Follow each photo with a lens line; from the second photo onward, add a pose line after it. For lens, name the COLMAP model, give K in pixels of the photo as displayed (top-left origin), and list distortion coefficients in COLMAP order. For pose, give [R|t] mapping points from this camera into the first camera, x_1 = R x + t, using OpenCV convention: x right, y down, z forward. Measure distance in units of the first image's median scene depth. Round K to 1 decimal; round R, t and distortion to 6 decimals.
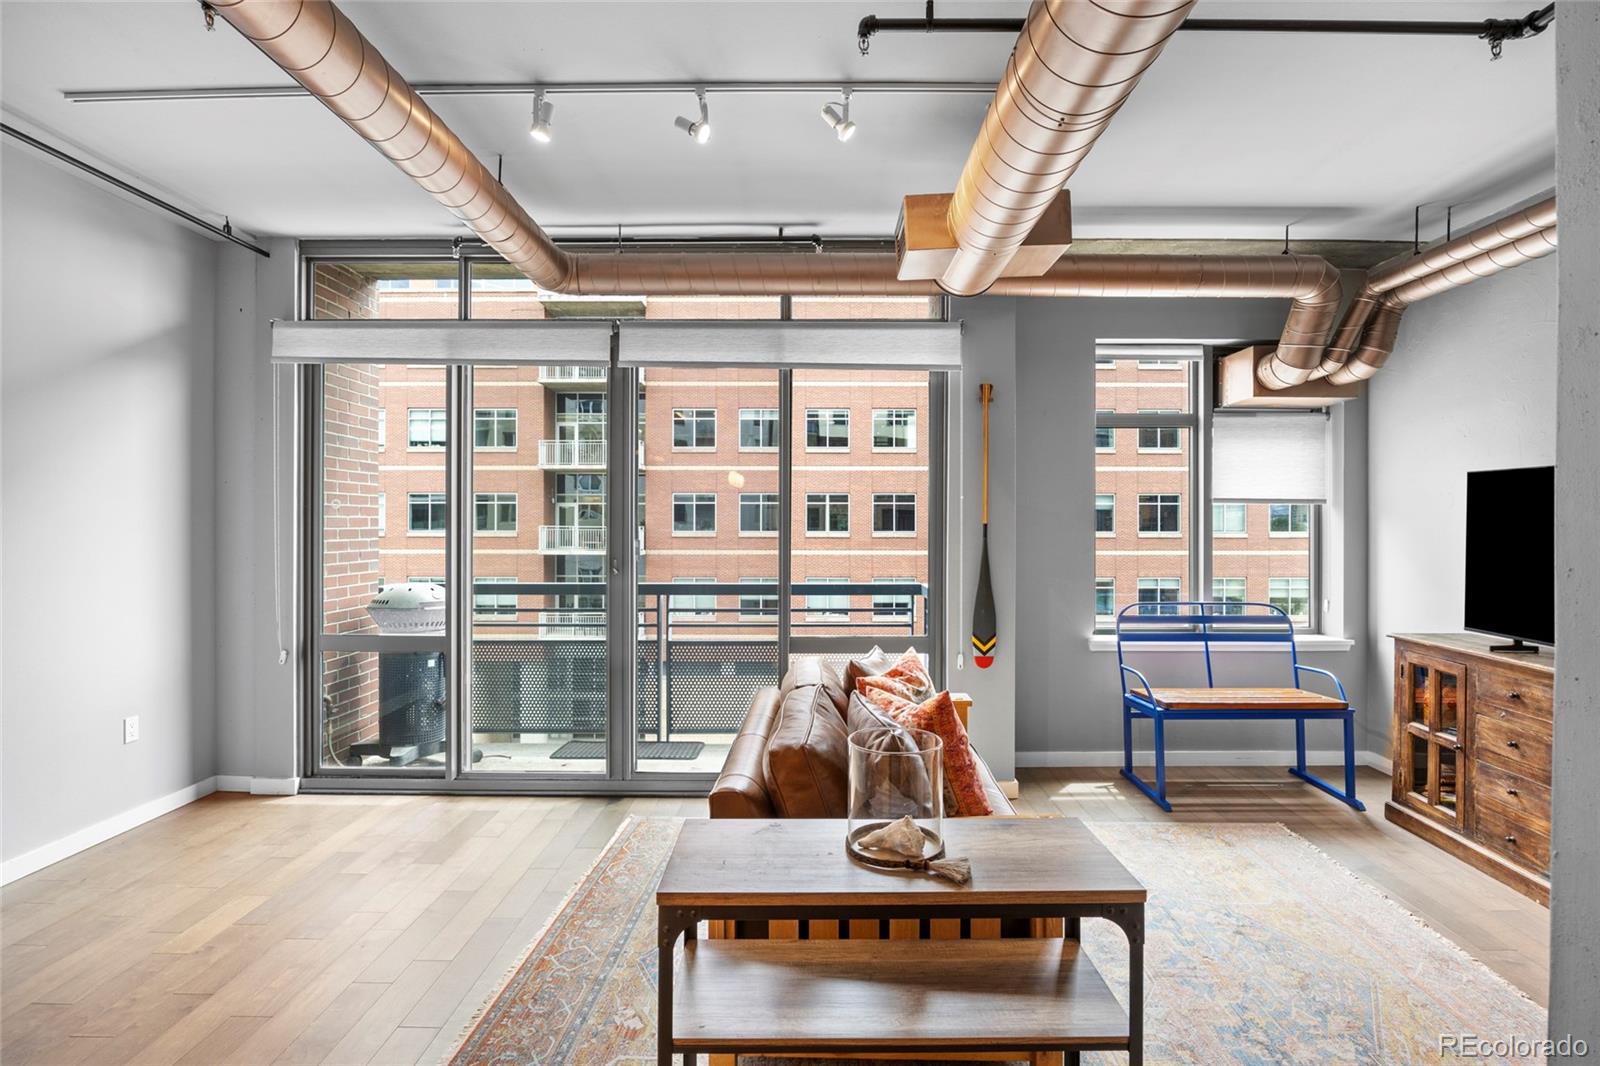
lens RADIAL K [[759.3, 0, 812.5], [0, 759.3, 525.6], [0, 0, 1]] dist [-0.014777, 0.000583]
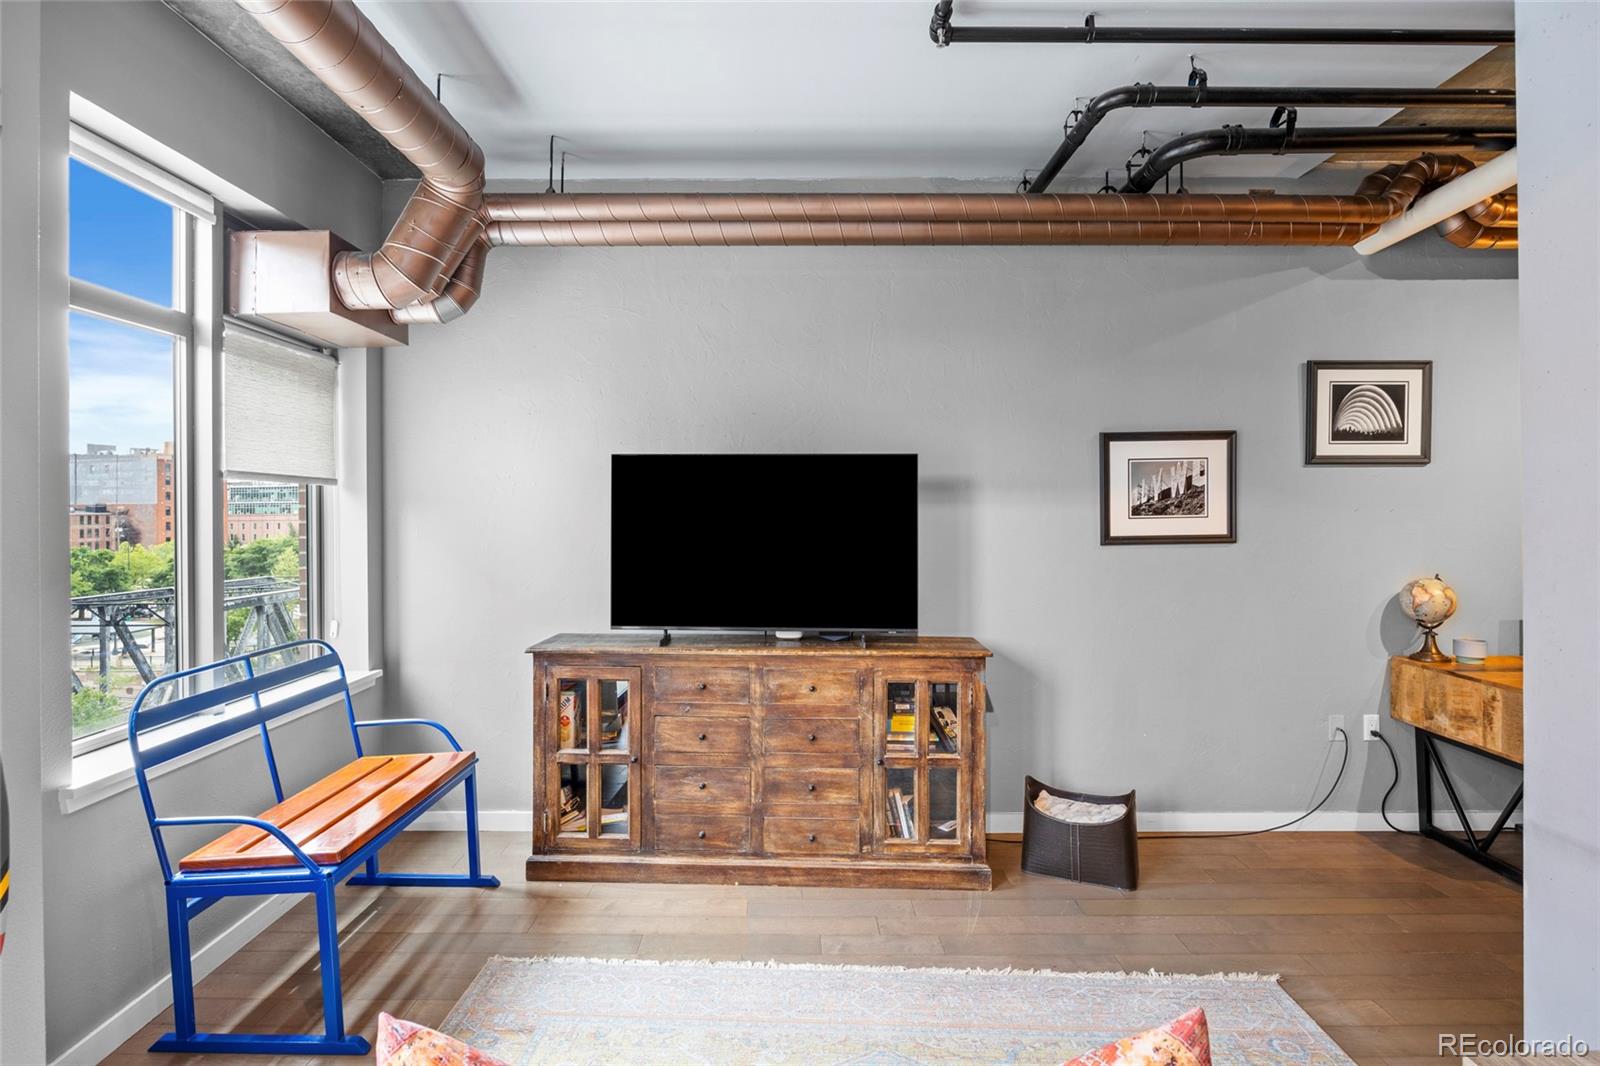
lens RADIAL K [[827.6, 0, 796.3], [0, 827.6, 506.2], [0, 0, 1]] dist [-0.005433, -0.000918]
pose [[0.003741, 0.000730, 0.999993, -0.107486], [0.009803, 0.999952, -0.000767, -0.004788], [-0.999945, 0.009805, 0.003734, 0.654746]]
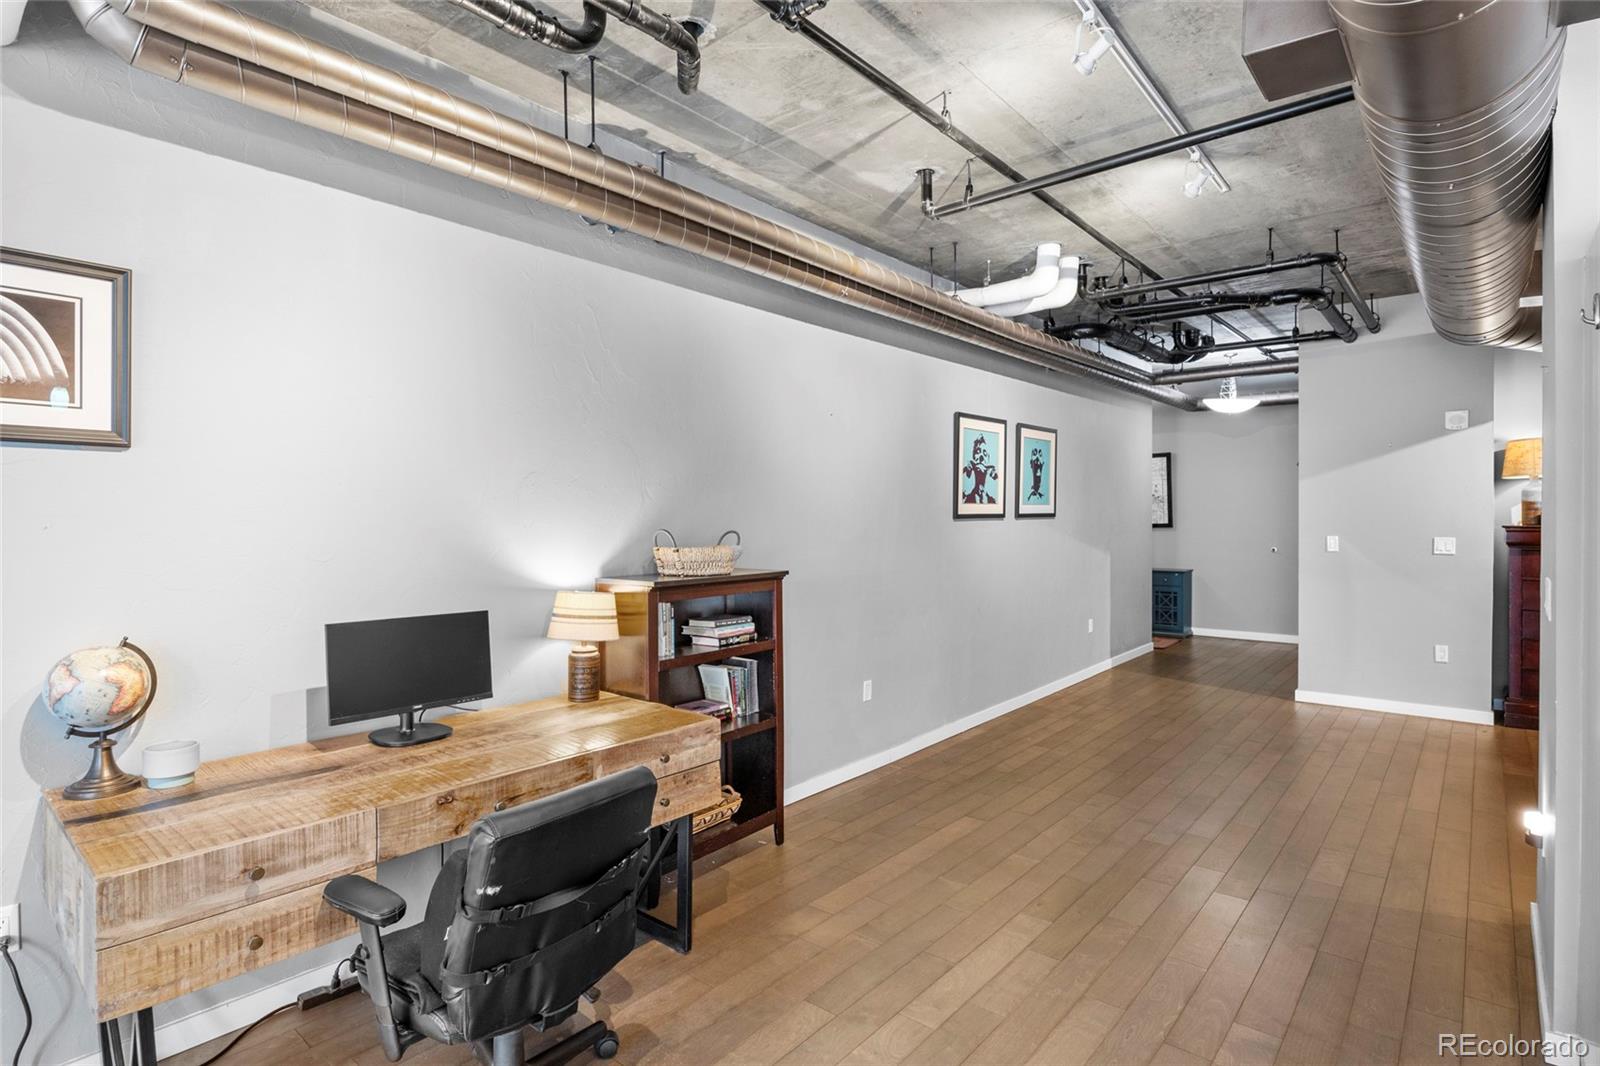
lens RADIAL K [[809.0, 0, 797.7], [0, 809.0, 527.4], [0, 0, 1]] dist [-0.002384, -0.000704]
pose [[-0.762754, -0.008618, 0.646631, 0.144569], [0.003781, 0.999835, 0.017785, -0.001371], [-0.646677, 0.016011, -0.762596, 0.068417]]
